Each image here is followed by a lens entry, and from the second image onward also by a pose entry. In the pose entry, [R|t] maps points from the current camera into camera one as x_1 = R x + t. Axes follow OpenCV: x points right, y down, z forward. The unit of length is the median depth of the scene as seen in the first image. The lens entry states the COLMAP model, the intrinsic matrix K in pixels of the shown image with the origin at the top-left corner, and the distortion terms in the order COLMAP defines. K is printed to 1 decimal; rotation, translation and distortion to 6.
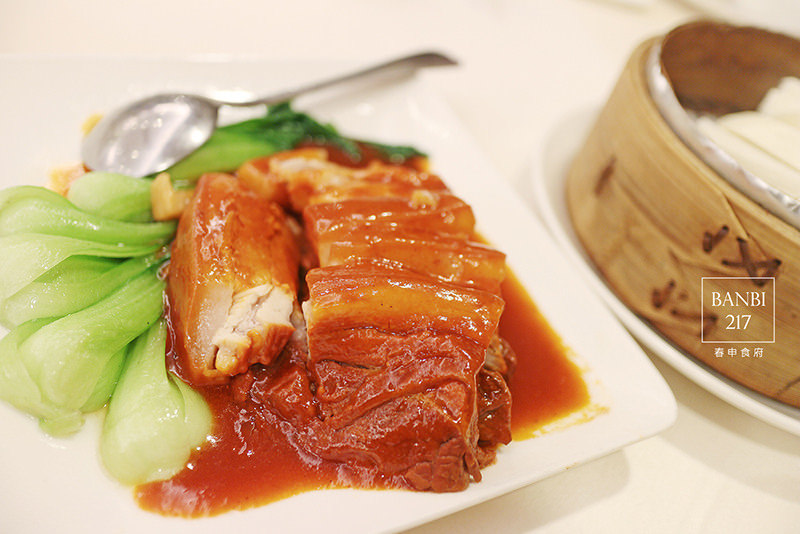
lens RADIAL K [[826.5, 0, 400.0], [0, 826.5, 267.0], [0, 0, 1]] dist [0.001681, -0.000798]
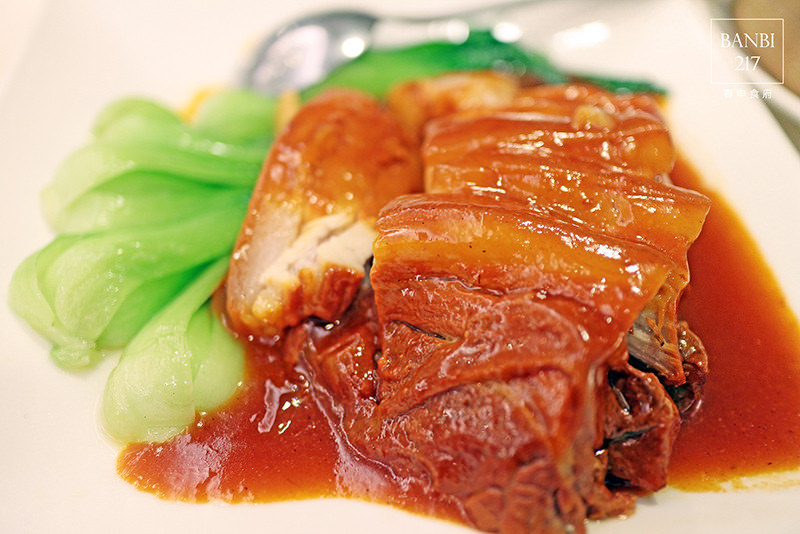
lens RADIAL K [[826.5, 0, 400.0], [0, 826.5, 267.0], [0, 0, 1]] dist [0.001681, -0.000798]
pose [[0.901673, 0.081673, -0.424635, 0.214222], [-0.095206, 0.995400, -0.010709, 0.074494], [0.421807, 0.050084, 0.905301, 0.360773]]
